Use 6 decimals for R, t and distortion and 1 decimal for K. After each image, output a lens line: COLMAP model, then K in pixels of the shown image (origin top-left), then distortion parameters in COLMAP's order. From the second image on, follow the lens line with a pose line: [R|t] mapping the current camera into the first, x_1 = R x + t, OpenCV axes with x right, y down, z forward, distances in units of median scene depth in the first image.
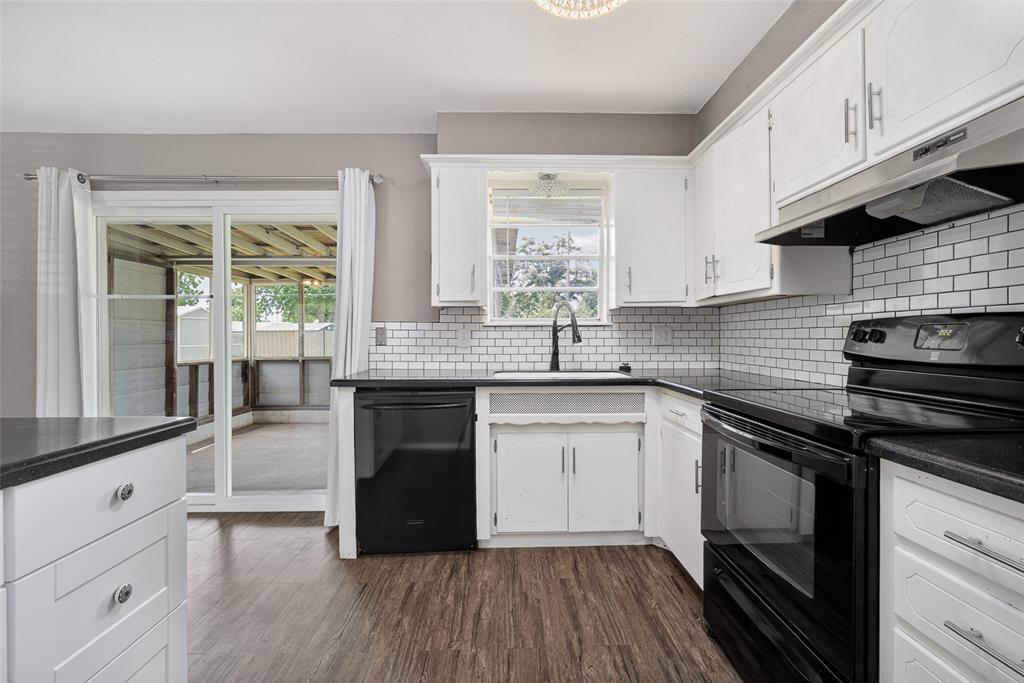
lens RADIAL K [[450.4, 0, 511.4], [0, 450.4, 333.3], [0, 0, 1]] dist [0.000069, -0.000013]
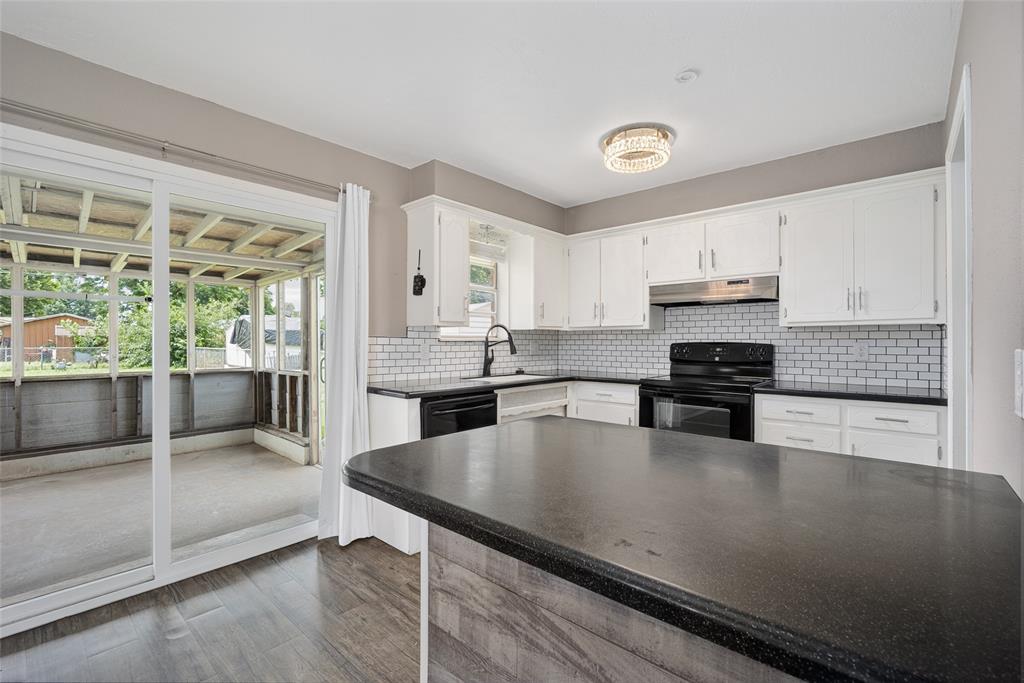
lens RADIAL K [[449.1, 0, 512.0], [0, 449.1, 341.5], [0, 0, 1]] dist [-0.002289, -0.000318]
pose [[0.683760, 0.005337, 0.729688, -0.818486], [-0.009933, 0.999949, 0.001995, -0.020205], [-0.729640, -0.008612, 0.683778, 0.055167]]
